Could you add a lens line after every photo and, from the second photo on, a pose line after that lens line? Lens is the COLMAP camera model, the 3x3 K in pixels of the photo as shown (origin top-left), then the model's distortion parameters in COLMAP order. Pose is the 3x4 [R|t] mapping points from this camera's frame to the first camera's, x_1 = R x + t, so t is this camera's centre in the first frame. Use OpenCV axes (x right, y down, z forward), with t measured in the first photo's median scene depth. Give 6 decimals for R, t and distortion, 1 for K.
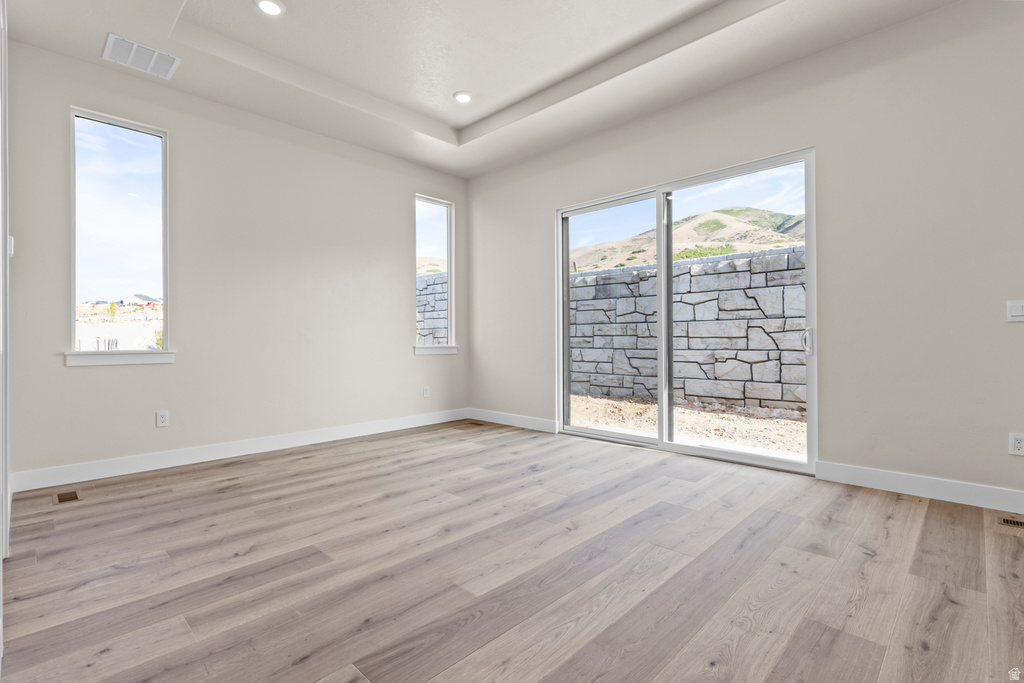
lens RADIAL K [[491.0, 0, 509.4], [0, 491.0, 337.4], [0, 0, 1]] dist [0.001254, 0.001972]
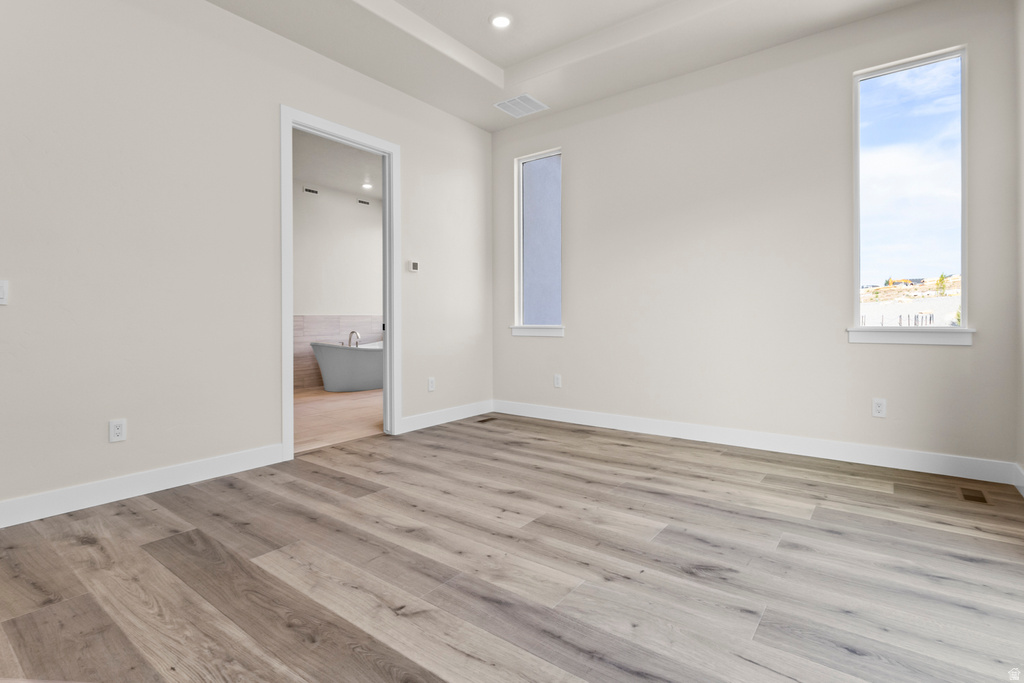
lens RADIAL K [[491.0, 0, 506.0], [0, 491.0, 335.0], [0, 0, 1]] dist [0.001254, 0.001972]
pose [[0.106722, 0.036033, -0.993636, 0.767877], [0.007206, 0.999289, 0.037012, -0.006197], [0.994263, -0.011110, 0.106386, 1.049038]]
